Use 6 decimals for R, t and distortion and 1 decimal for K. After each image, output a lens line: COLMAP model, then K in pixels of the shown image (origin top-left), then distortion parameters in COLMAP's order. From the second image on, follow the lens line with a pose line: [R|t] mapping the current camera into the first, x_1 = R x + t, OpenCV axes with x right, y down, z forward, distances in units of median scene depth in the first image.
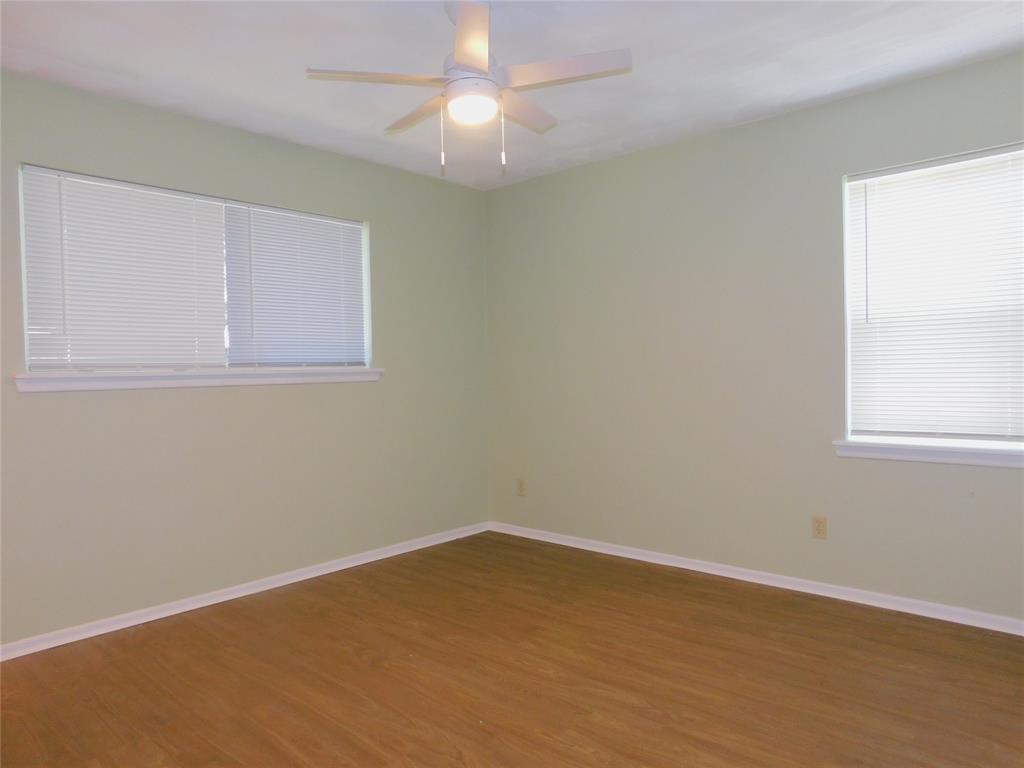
lens RADIAL K [[675.5, 0, 514.4], [0, 675.5, 382.9], [0, 0, 1]] dist [-0.073329, 0.057761]
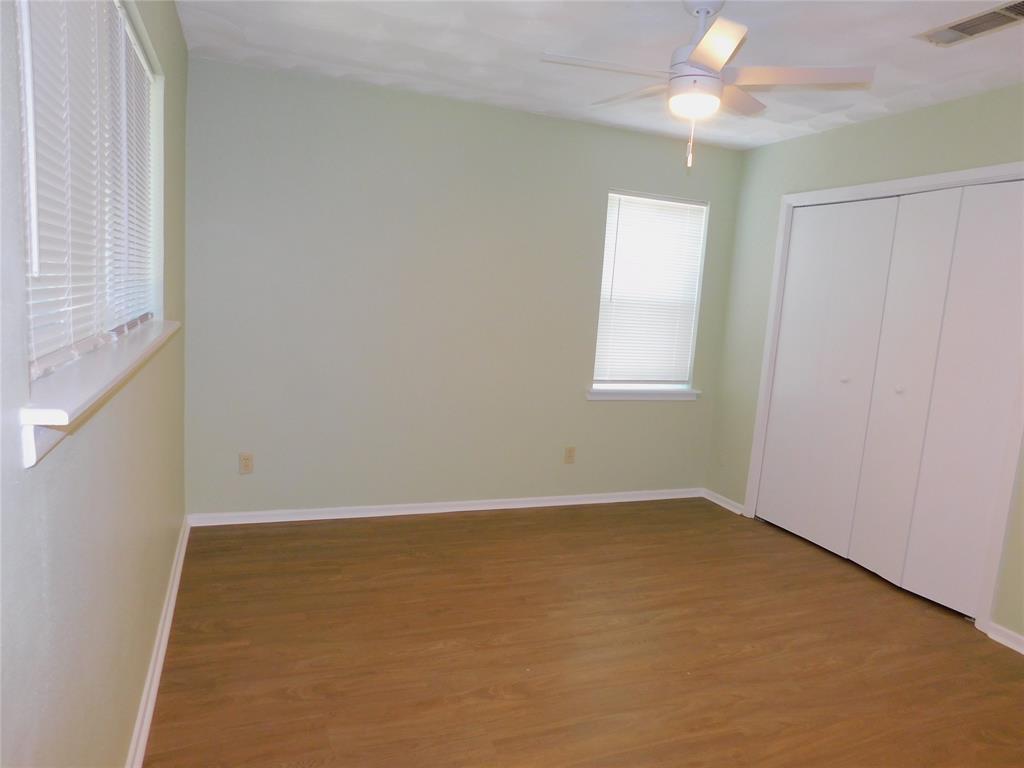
lens RADIAL K [[675.5, 0, 514.4], [0, 675.5, 382.9], [0, 0, 1]] dist [-0.073329, 0.057761]
pose [[0.449295, -0.076305, 0.890119, -0.796277], [-0.057773, 0.991779, 0.114181, -0.071565], [-0.891514, -0.102725, 0.441193, 0.547992]]
